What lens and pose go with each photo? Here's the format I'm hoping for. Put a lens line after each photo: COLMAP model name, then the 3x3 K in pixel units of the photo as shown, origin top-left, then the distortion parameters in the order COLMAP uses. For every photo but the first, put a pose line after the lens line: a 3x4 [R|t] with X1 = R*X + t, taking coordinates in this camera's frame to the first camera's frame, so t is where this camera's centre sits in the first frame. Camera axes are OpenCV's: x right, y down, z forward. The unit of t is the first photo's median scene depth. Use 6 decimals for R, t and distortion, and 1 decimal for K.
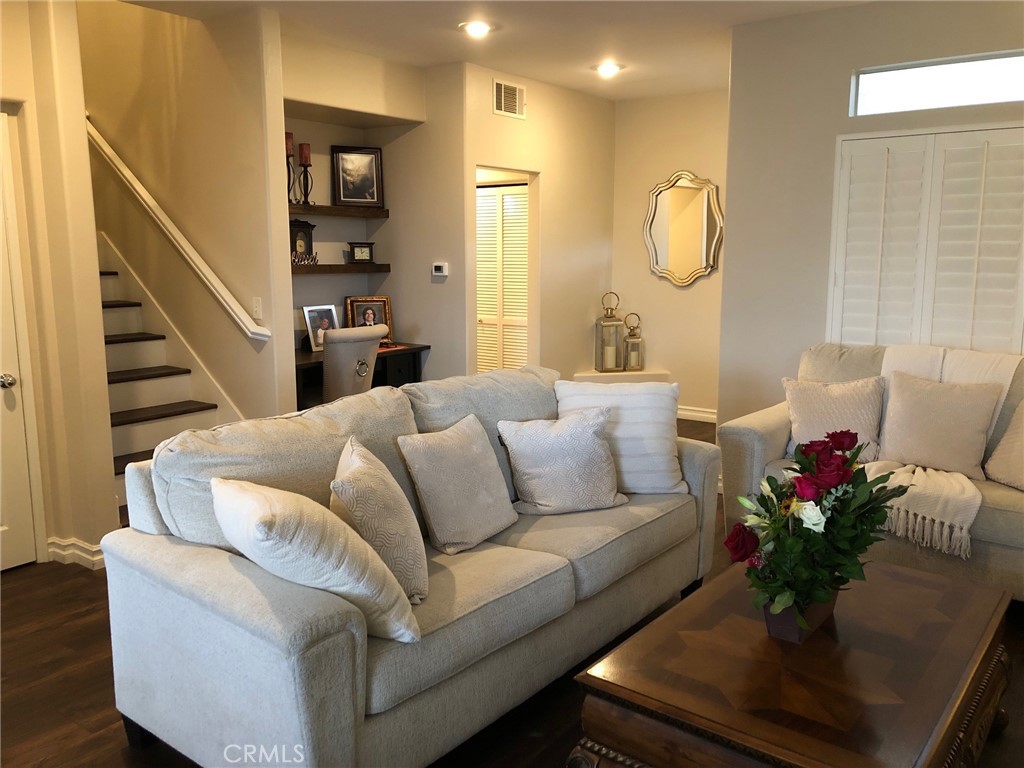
lens RADIAL K [[817.9, 0, 512.5], [0, 817.9, 376.6], [0, 0, 1]] dist [0.004297, -0.005524]
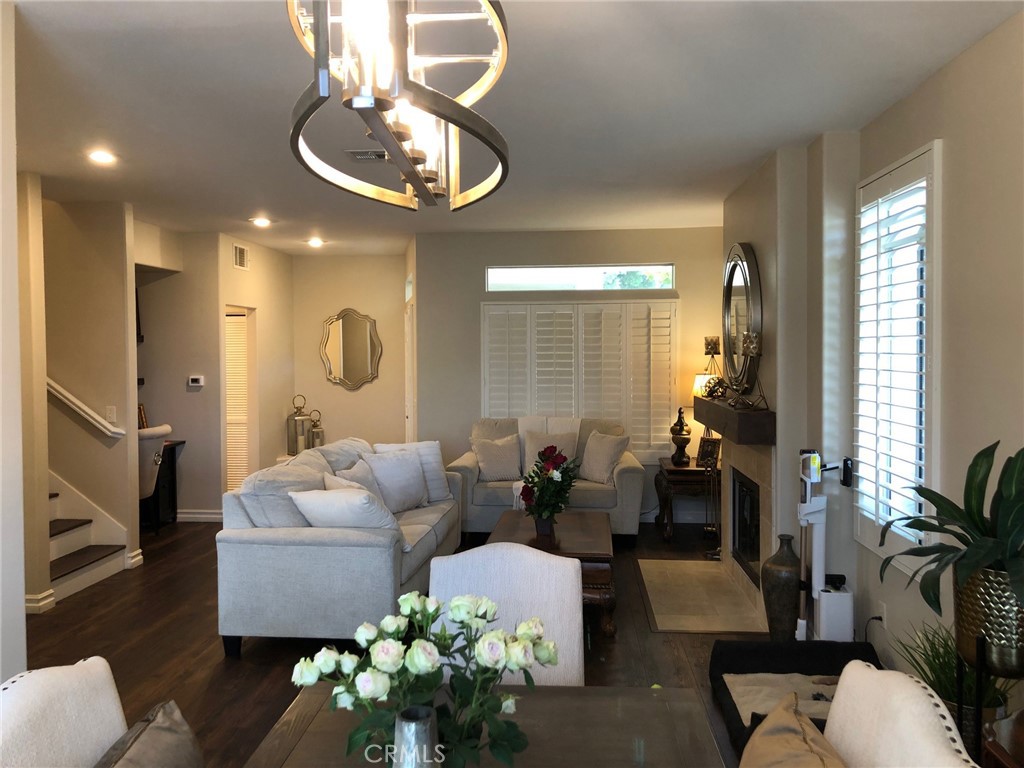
lens RADIAL K [[817.9, 0, 512.5], [0, 817.9, 376.6], [0, 0, 1]] dist [0.004297, -0.005524]
pose [[0.837019, -0.021592, 0.546748, -0.381787], [0.089444, 0.991180, -0.097787, 0.034917], [-0.539814, 0.130753, 0.831567, -0.364021]]
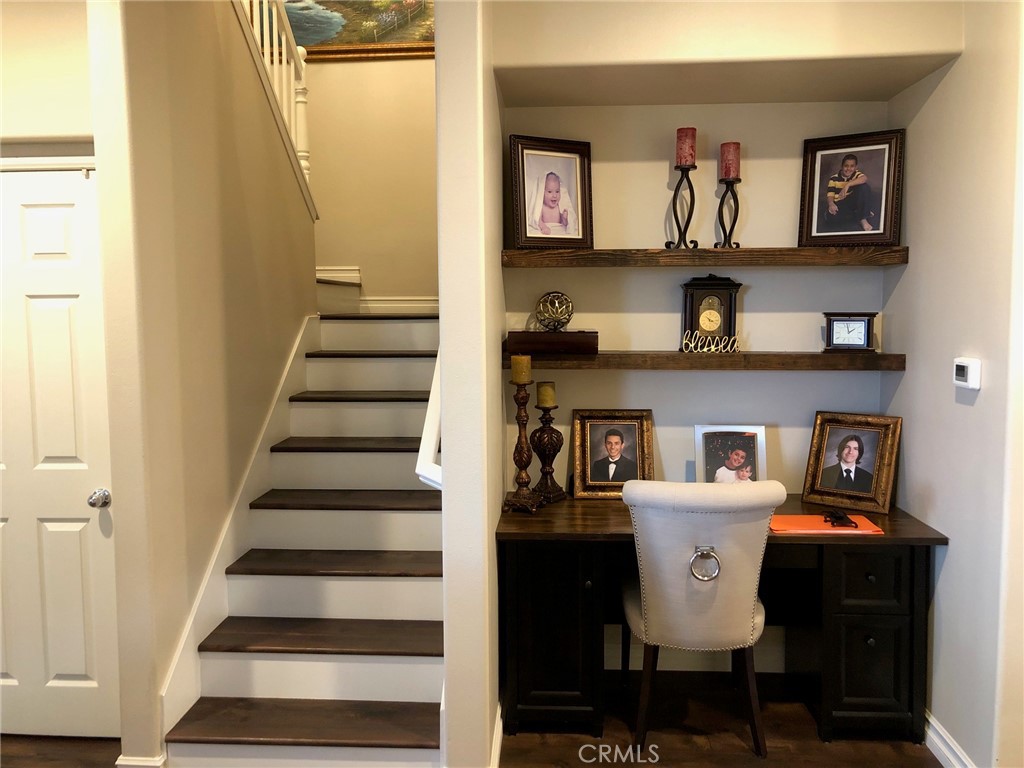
lens RADIAL K [[817.9, 0, 512.5], [0, 817.9, 376.6], [0, 0, 1]] dist [0.004297, -0.005524]
pose [[0.505807, 0.065210, -0.860179, 0.167342], [-0.126686, 0.991943, 0.000704, -0.099067], [0.853294, 0.108617, 0.509992, 0.568846]]
